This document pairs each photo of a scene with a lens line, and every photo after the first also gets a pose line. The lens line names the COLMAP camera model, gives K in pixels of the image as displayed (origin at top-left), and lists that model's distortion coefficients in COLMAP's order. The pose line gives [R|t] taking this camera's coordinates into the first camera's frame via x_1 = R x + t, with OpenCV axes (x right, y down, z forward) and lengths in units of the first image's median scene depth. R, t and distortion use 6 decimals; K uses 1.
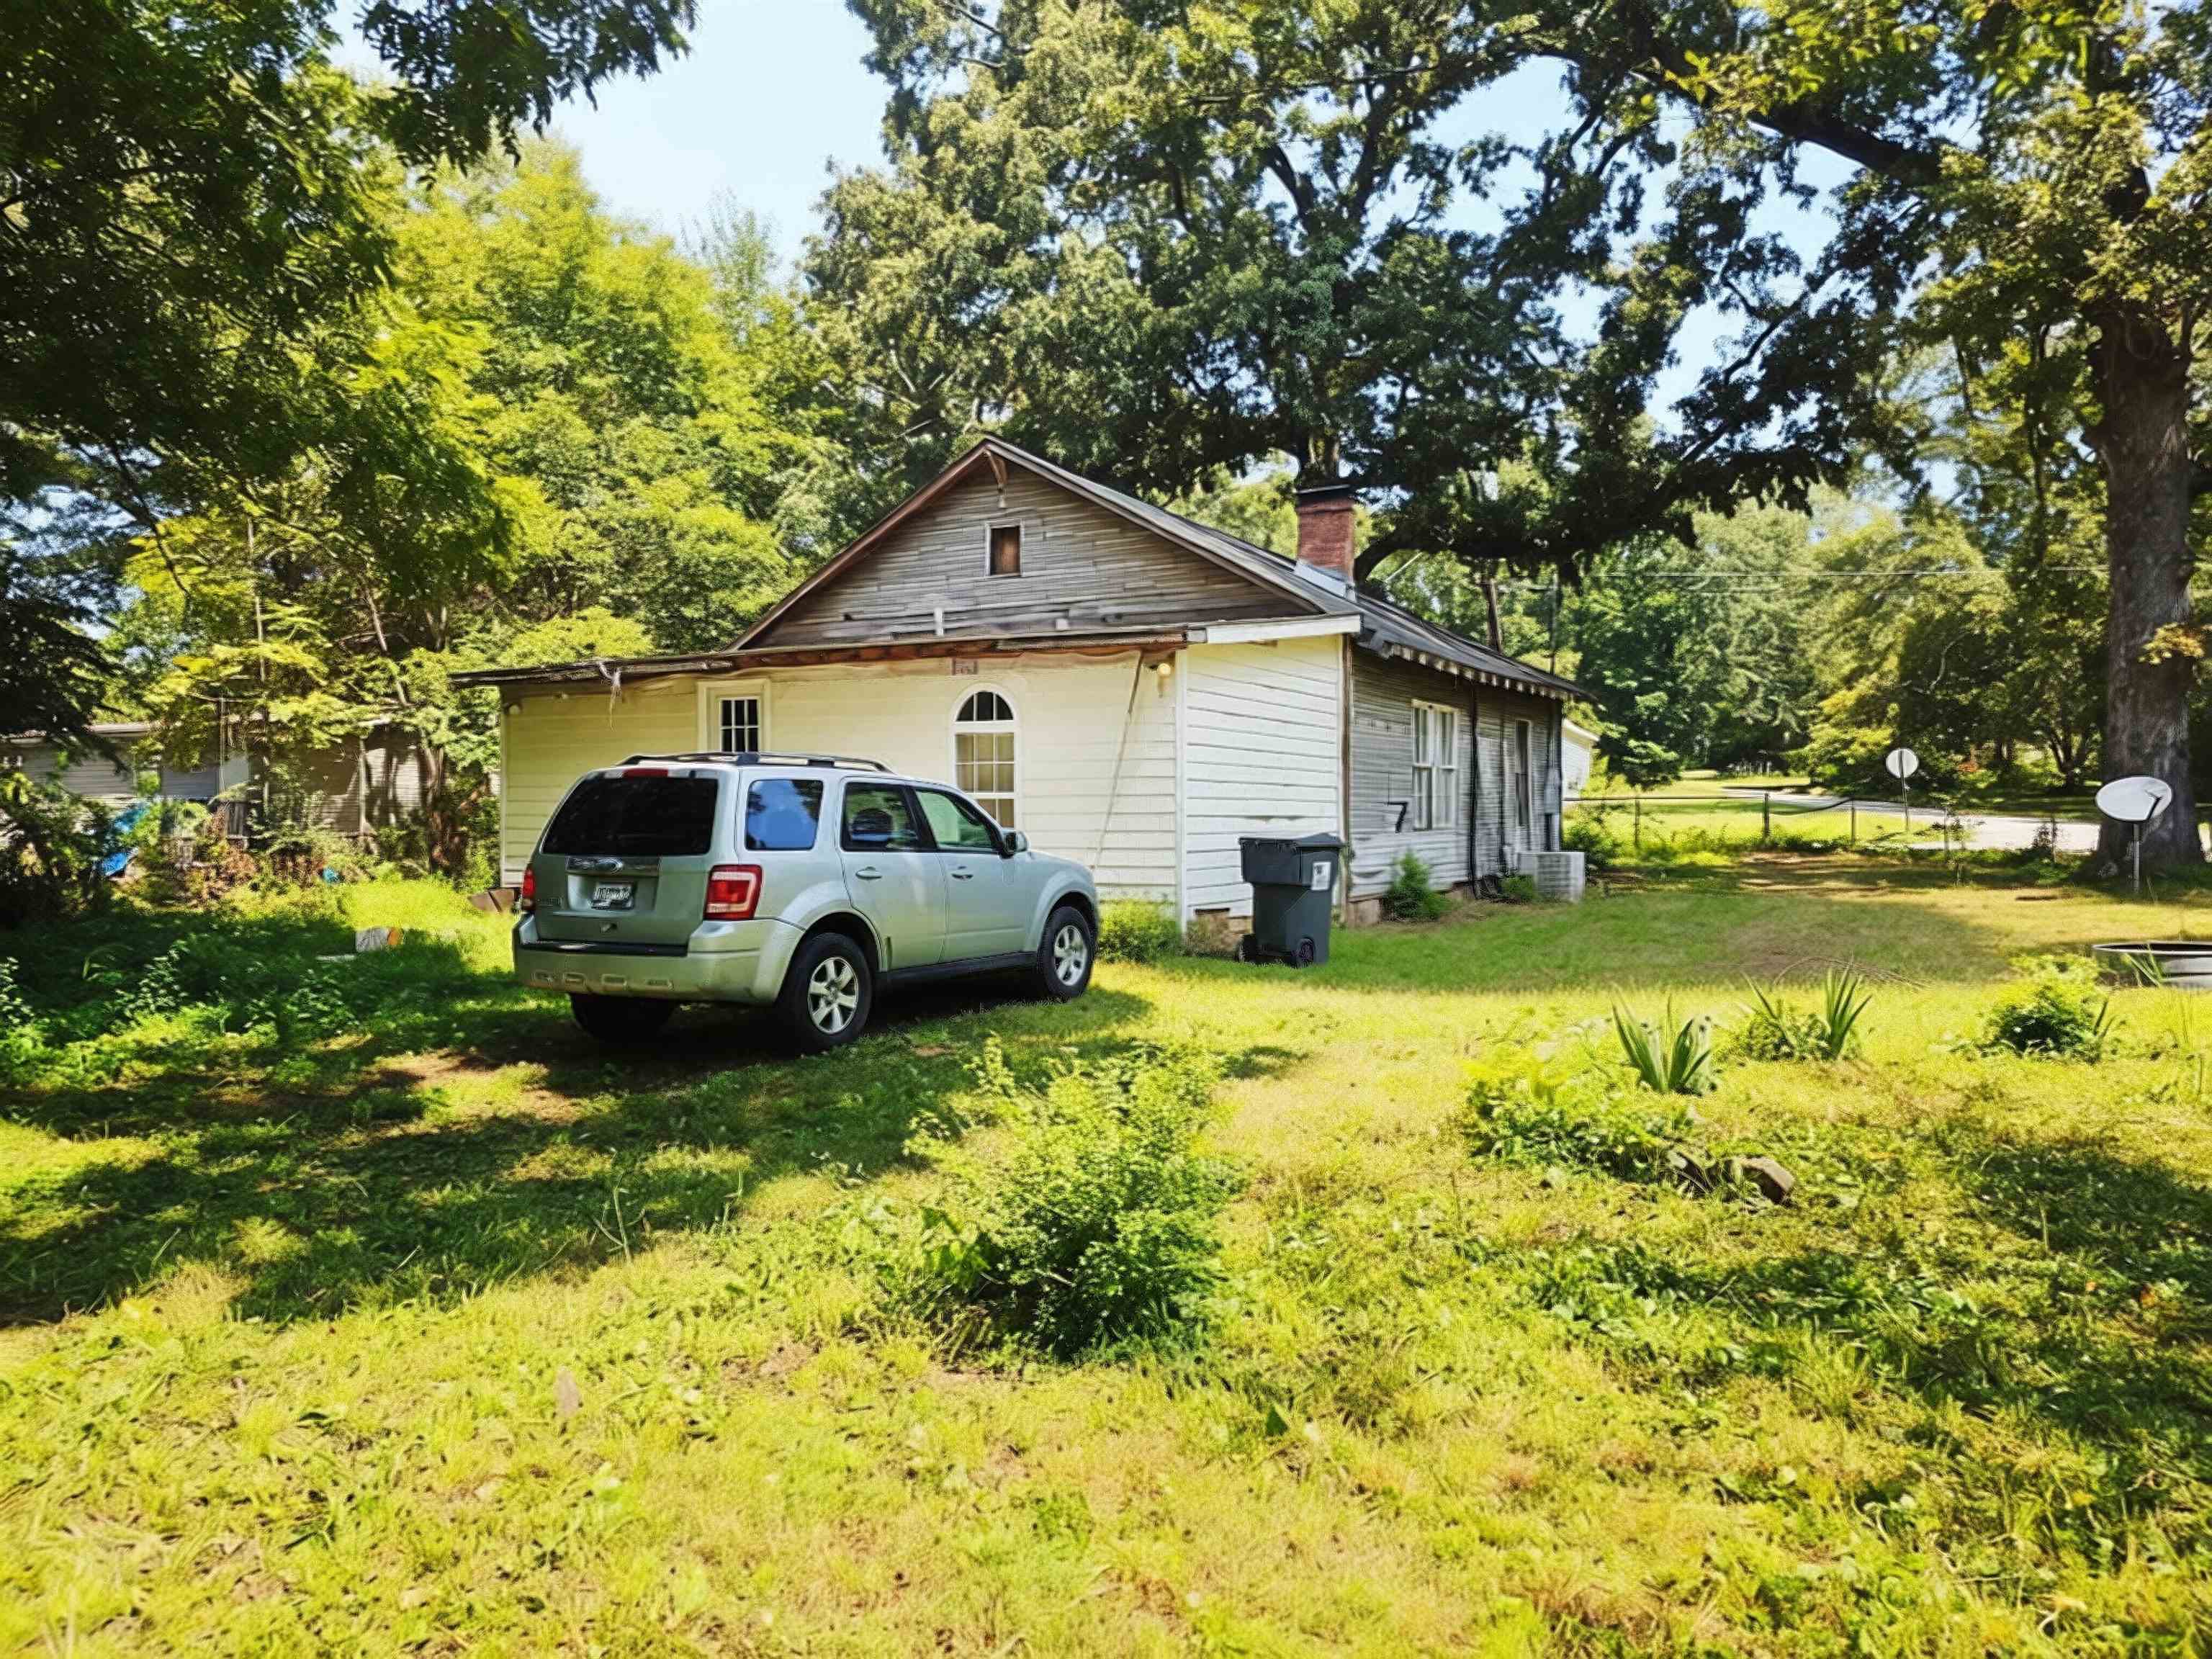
lens RADIAL K [[1481.9, 0, 1106.0], [0, 1481.9, 829.5], [0, 0, 1]] dist [0.095501, -0.105069]
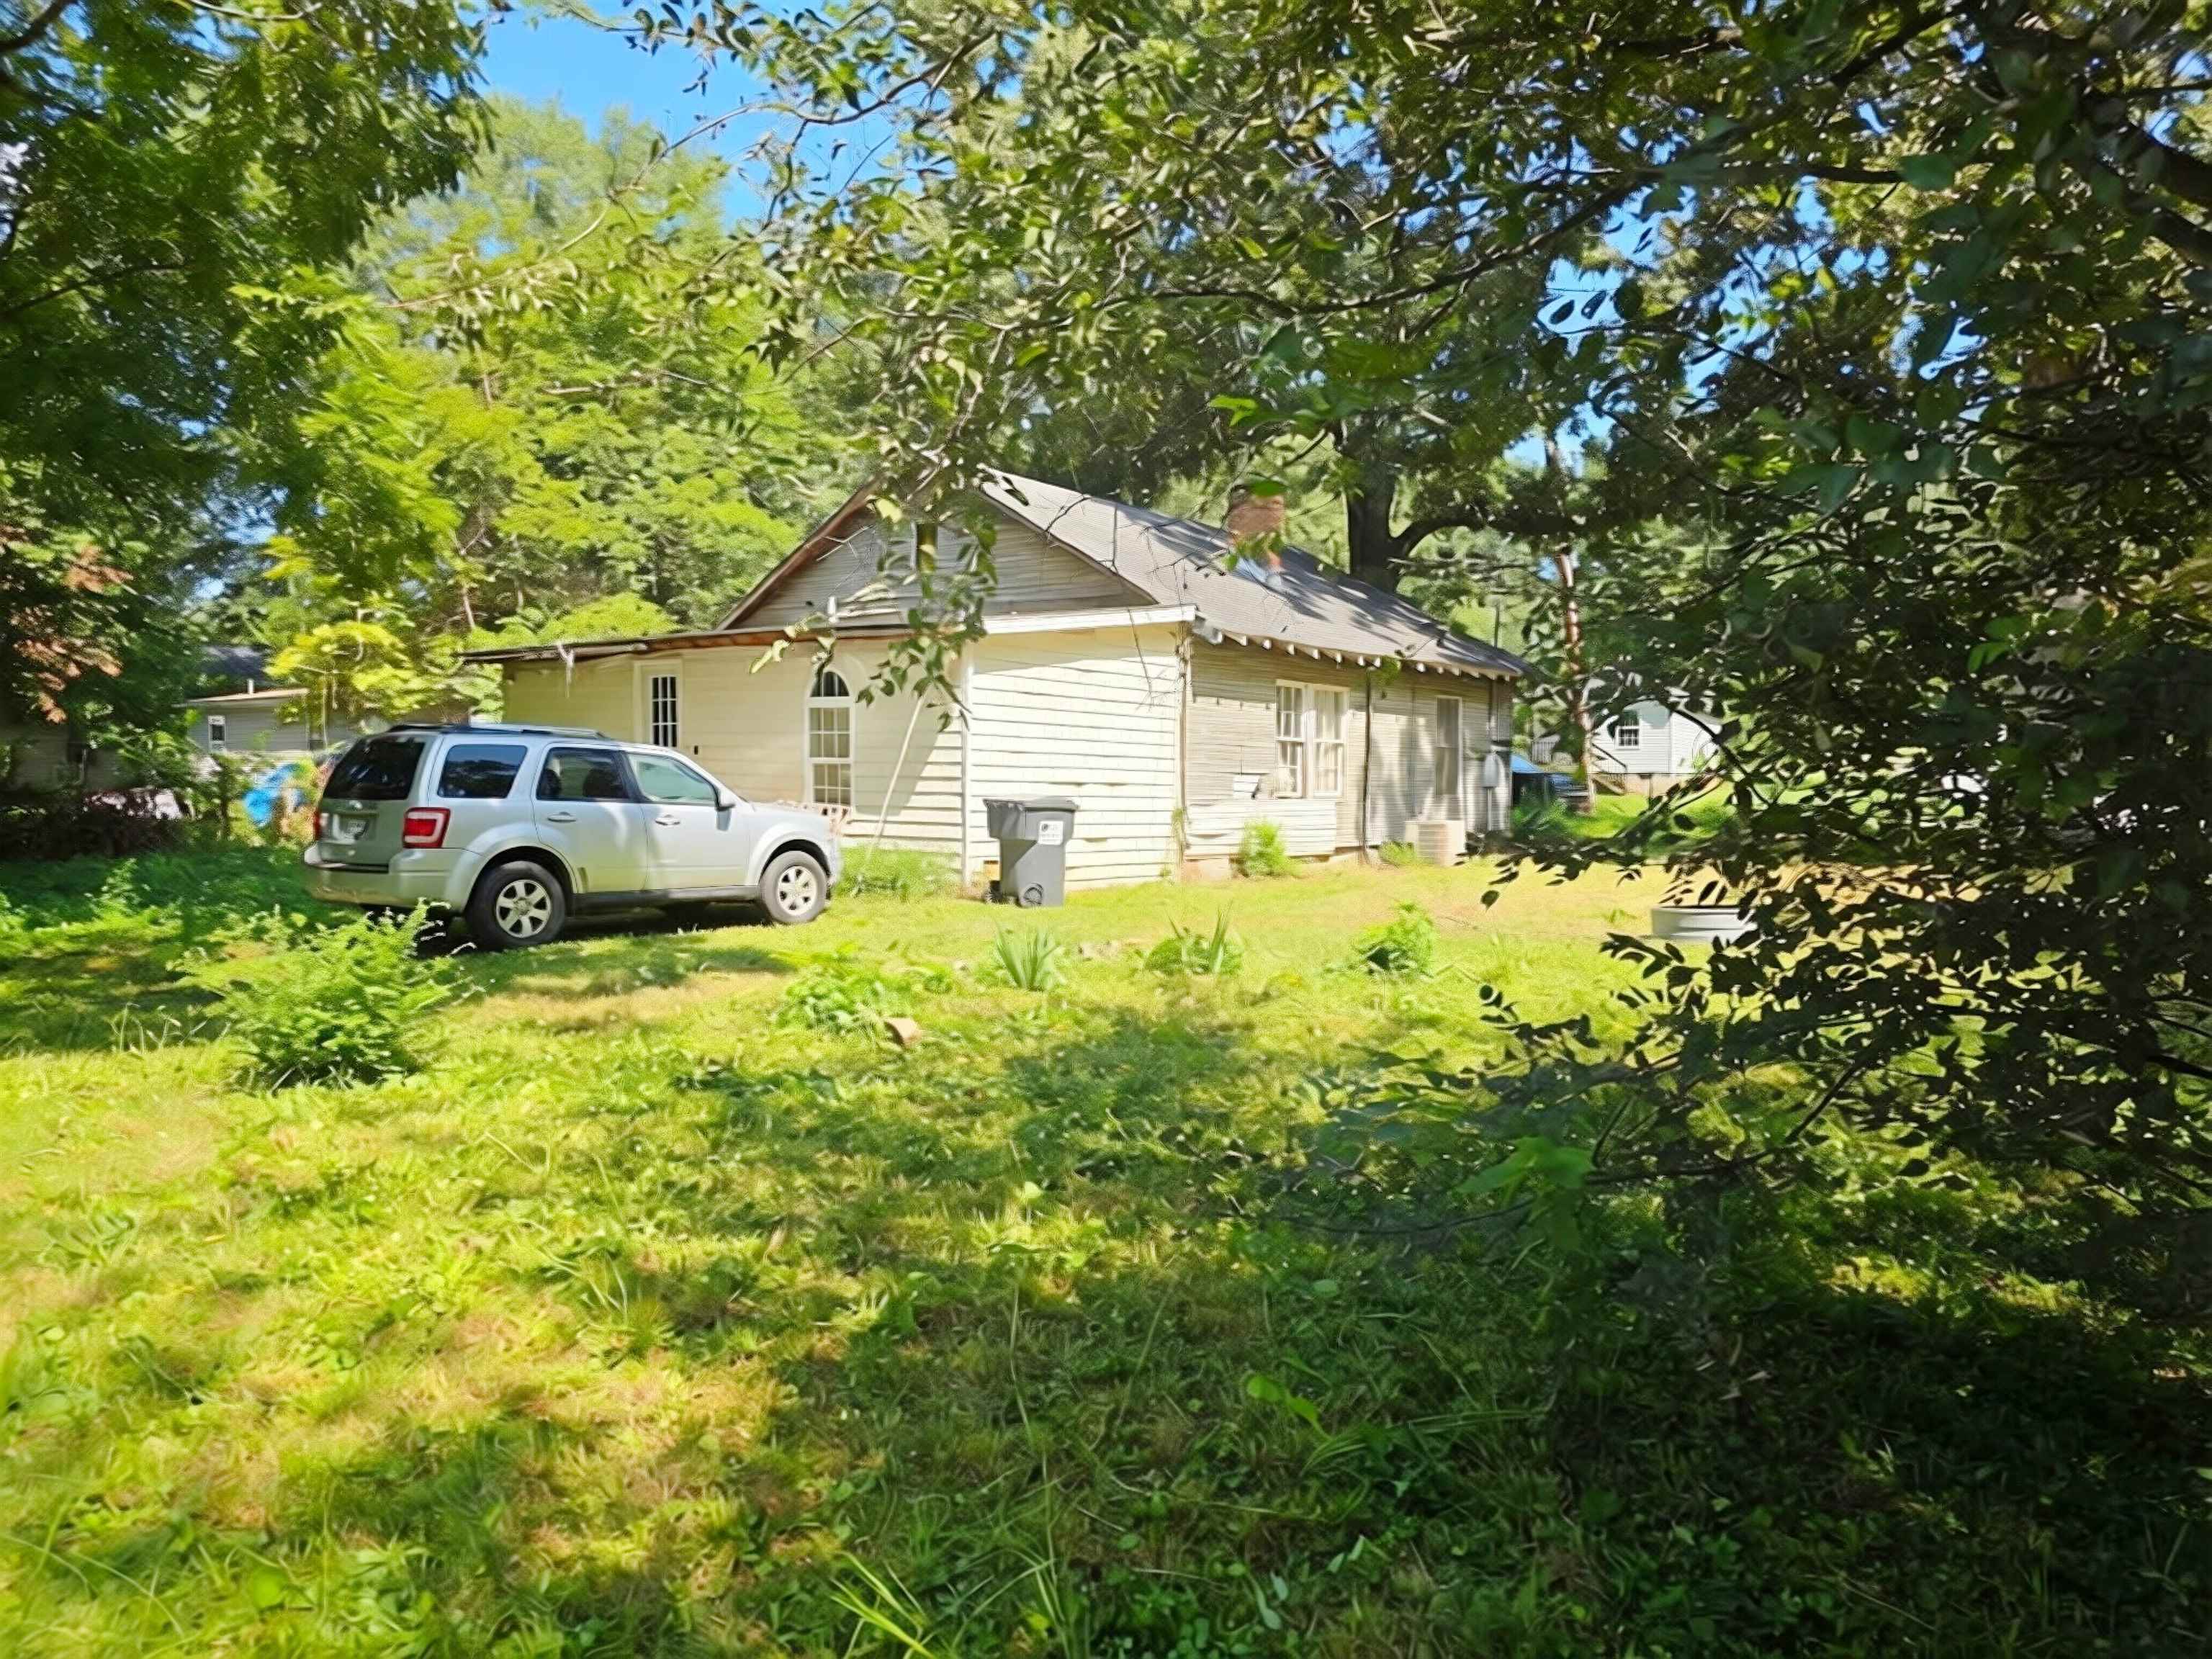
lens RADIAL K [[1496.3, 0, 1104.3], [0, 1496.3, 853.2], [0, 0, 1]] dist [0.029100, -0.000060]
pose [[0.988035, 0.024863, -0.152210, 0.281877], [-0.019168, 0.999064, 0.038768, 0.000152], [0.153032, -0.035386, 0.987588, -0.126383]]
